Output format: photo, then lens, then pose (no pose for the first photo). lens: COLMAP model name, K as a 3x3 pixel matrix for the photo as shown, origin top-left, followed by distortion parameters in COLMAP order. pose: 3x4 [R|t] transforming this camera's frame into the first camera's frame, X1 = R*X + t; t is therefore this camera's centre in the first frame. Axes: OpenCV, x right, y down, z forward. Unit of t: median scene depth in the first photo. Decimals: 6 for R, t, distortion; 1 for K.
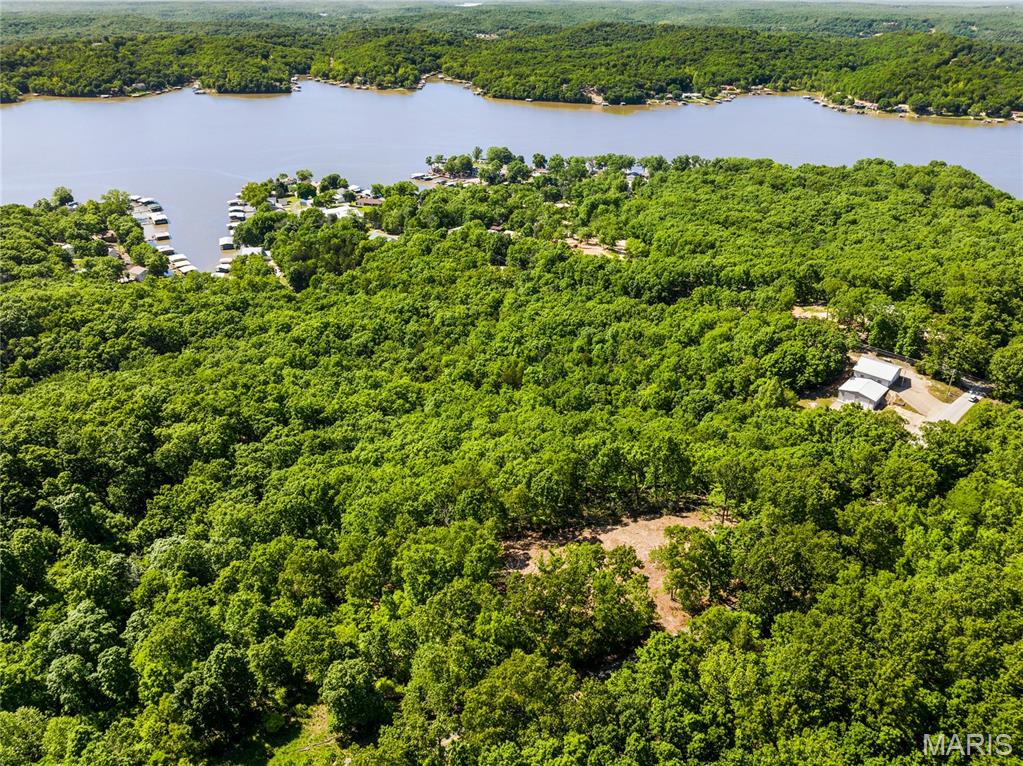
lens RADIAL K [[758.8, 0, 511.5], [0, 758.8, 383.0], [0, 0, 1]] dist [-0.055318, 0.026914]
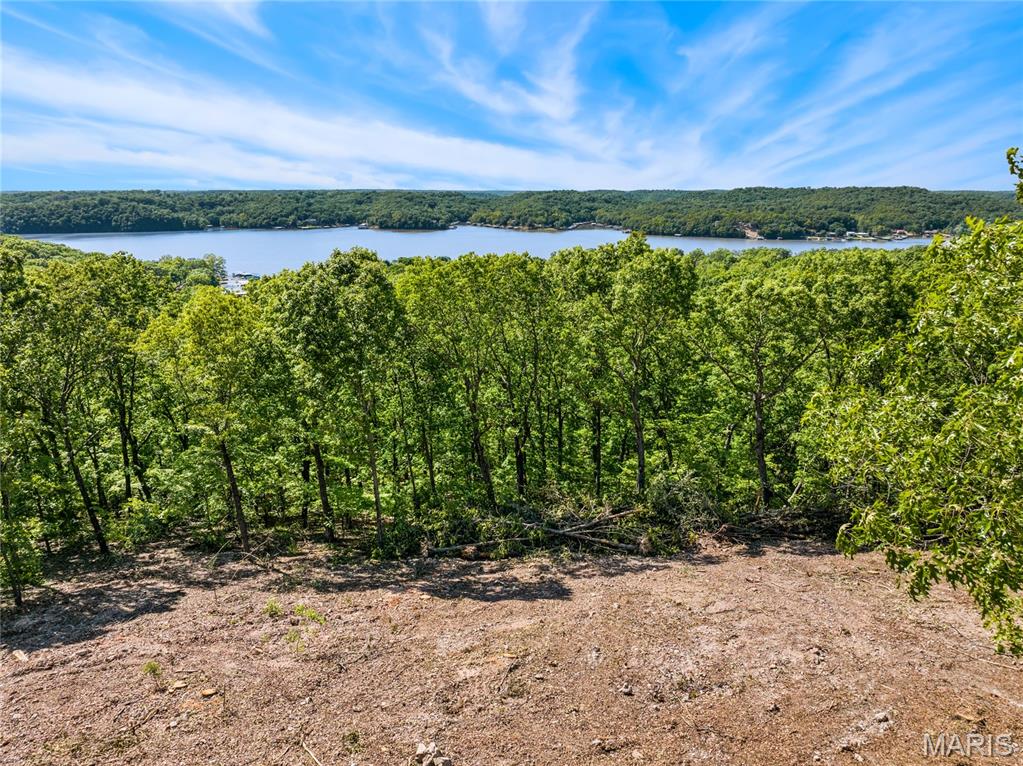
lens RADIAL K [[731.9, 0, 511.5], [0, 731.9, 383.0], [0, 0, 1]] dist [-0.037778, -0.008543]
pose [[0.976640, 0.052744, -0.208306, 0.053588], [-0.097356, 0.972814, -0.210132, 0.074116], [0.191560, 0.225503, 0.955224, 0.300275]]
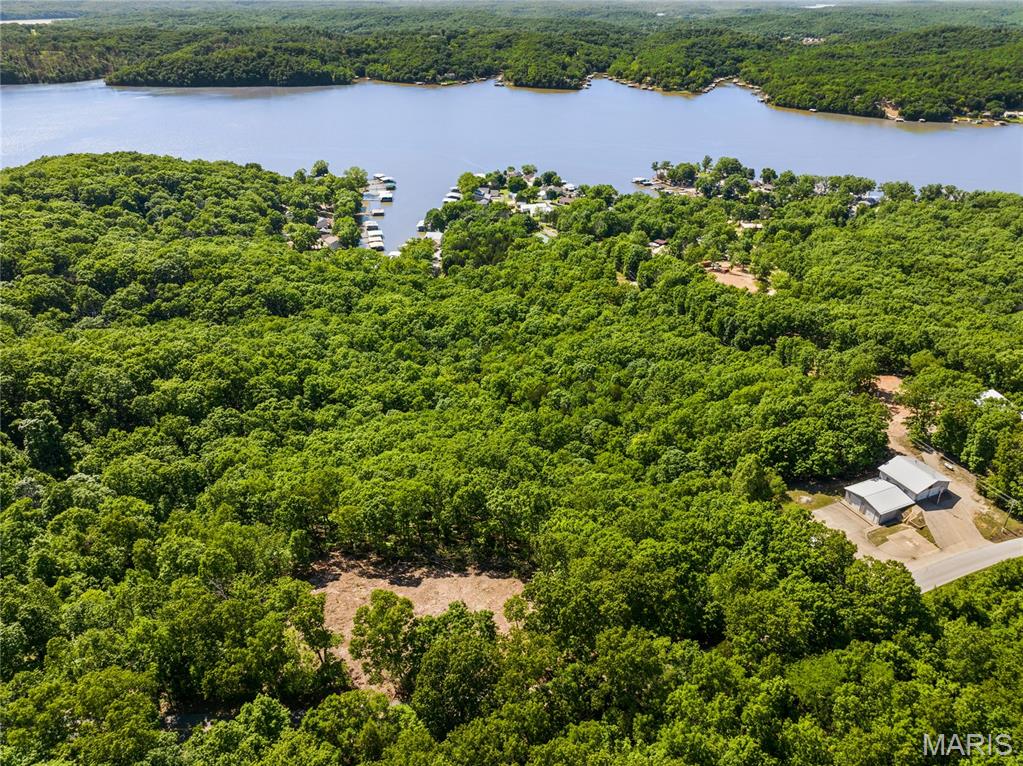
lens RADIAL K [[732.9, 0, 511.5], [0, 732.9, 383.0], [0, 0, 1]] dist [-0.012315, 0.003253]
pose [[0.915214, 0.187298, -0.356796, 0.188984], [-0.183788, 0.981978, 0.044051, -0.036880], [0.358617, 0.025259, 0.933143, 0.069620]]
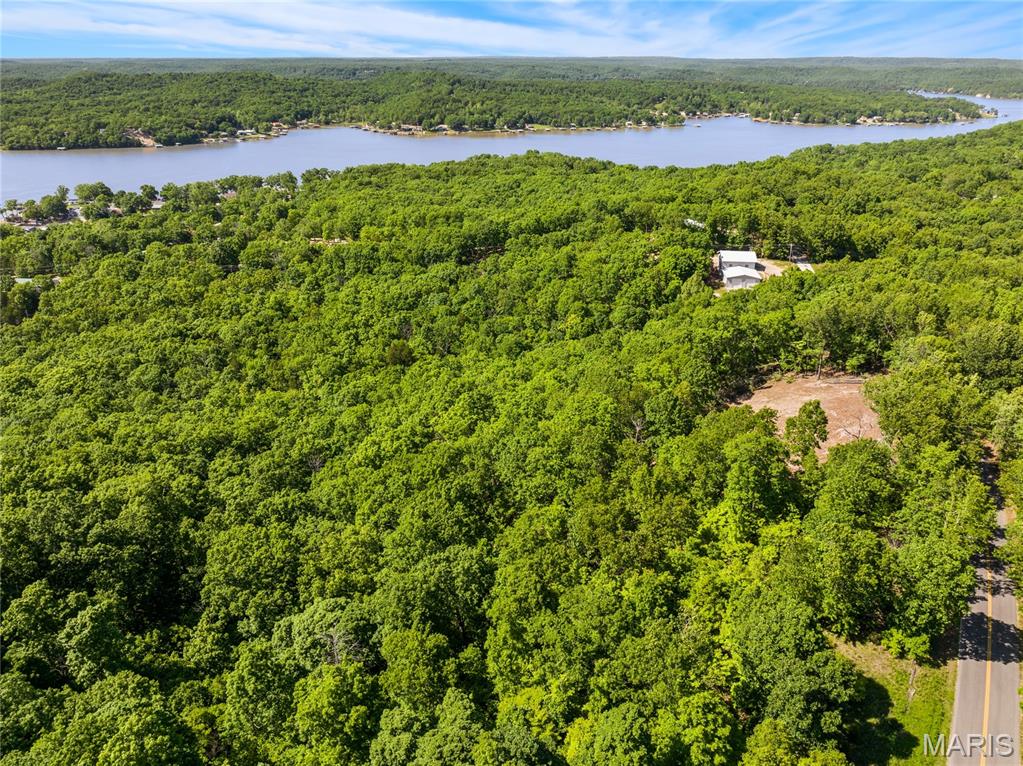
lens RADIAL K [[732.9, 0, 511.5], [0, 732.9, 383.0], [0, 0, 1]] dist [-0.012315, 0.003253]
pose [[0.806715, -0.241804, 0.539205, -0.215649], [0.273739, 0.961560, 0.021662, 0.023647], [-0.523716, 0.130127, 0.841896, 0.152313]]
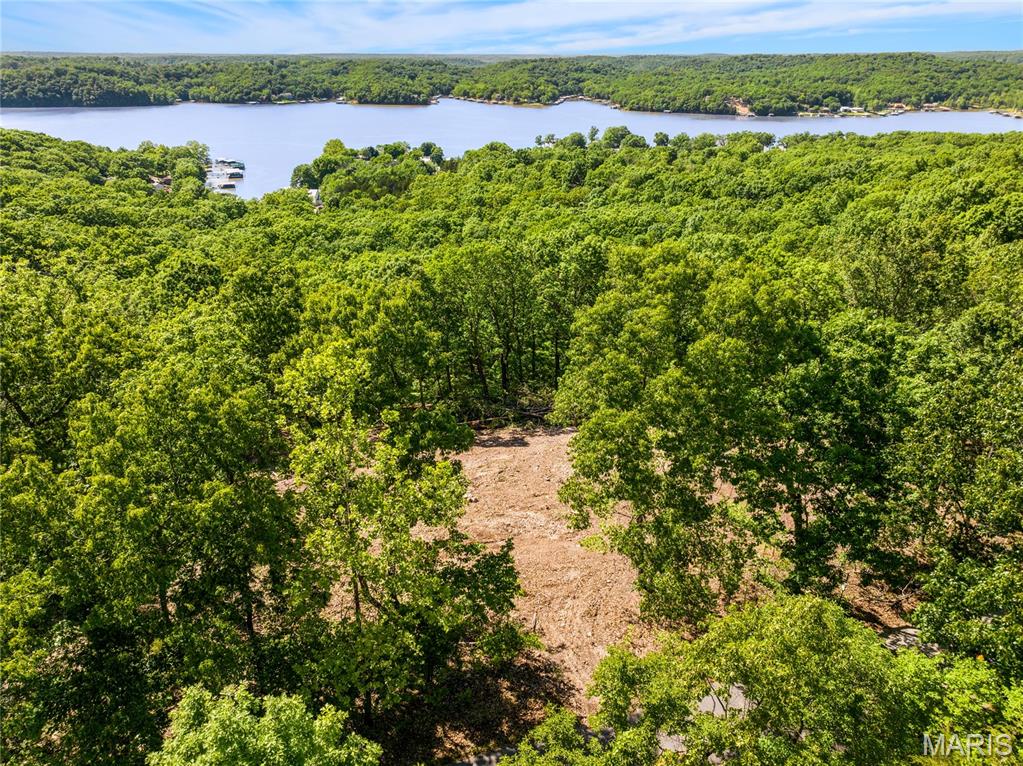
lens RADIAL K [[739.1, 0, 511.5], [0, 739.1, 383.0], [0, 0, 1]] dist [-0.022256, 0.031001]
pose [[0.980688, 0.077316, -0.179649, 0.066760], [-0.087911, 0.994782, -0.051767, 0.074532], [0.174709, 0.066561, 0.982368, 0.233877]]
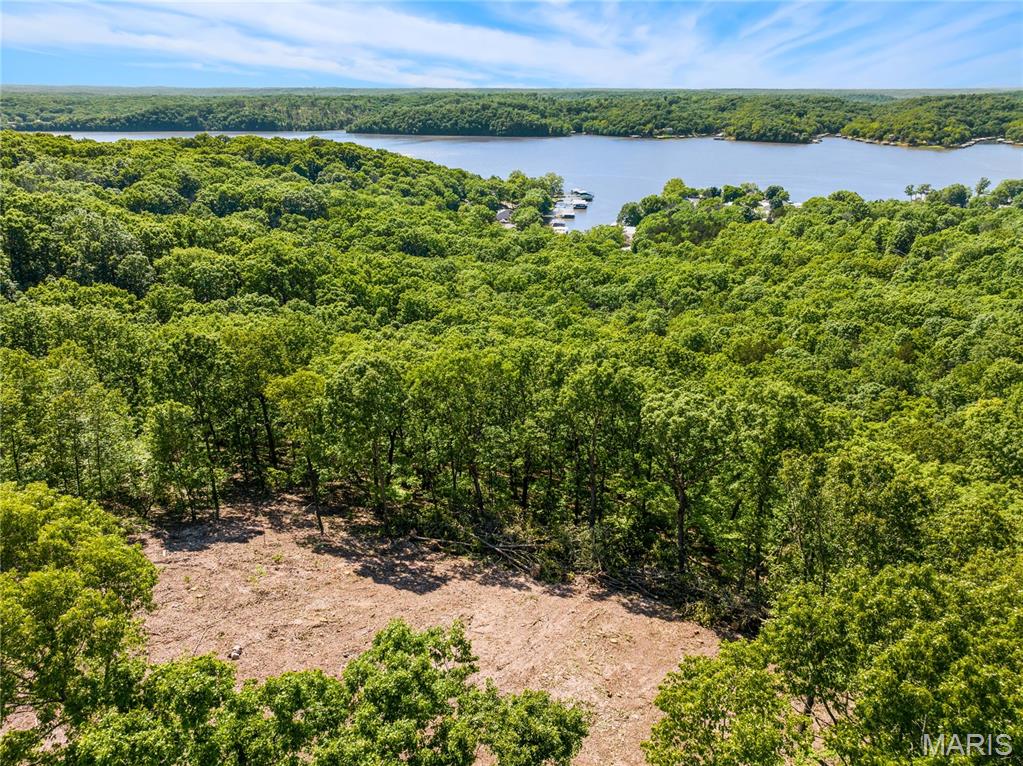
lens RADIAL K [[720.4, 0, 511.5], [0, 720.4, 383.0], [0, 0, 1]] dist [-0.018881, 0.027362]
pose [[0.766194, 0.238258, -0.596808, 0.120984], [-0.291826, 0.956445, 0.007180, 0.039749], [0.572524, 0.168662, 0.802352, 0.278391]]
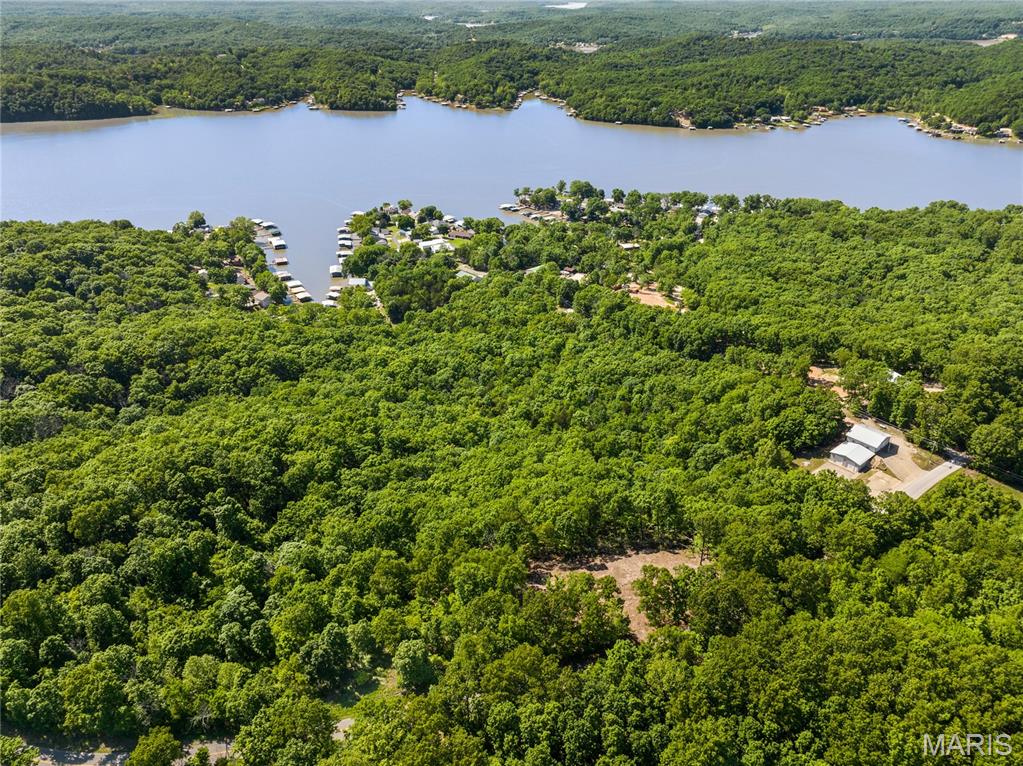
lens RADIAL K [[741.6, 0, 511.5], [0, 741.6, 383.0], [0, 0, 1]] dist [0.009227, 0.000202]
pose [[0.992209, 0.051067, -0.113639, 0.031809], [-0.050480, 0.998693, 0.008039, -0.043796], [0.113901, -0.002240, 0.993490, -0.118212]]
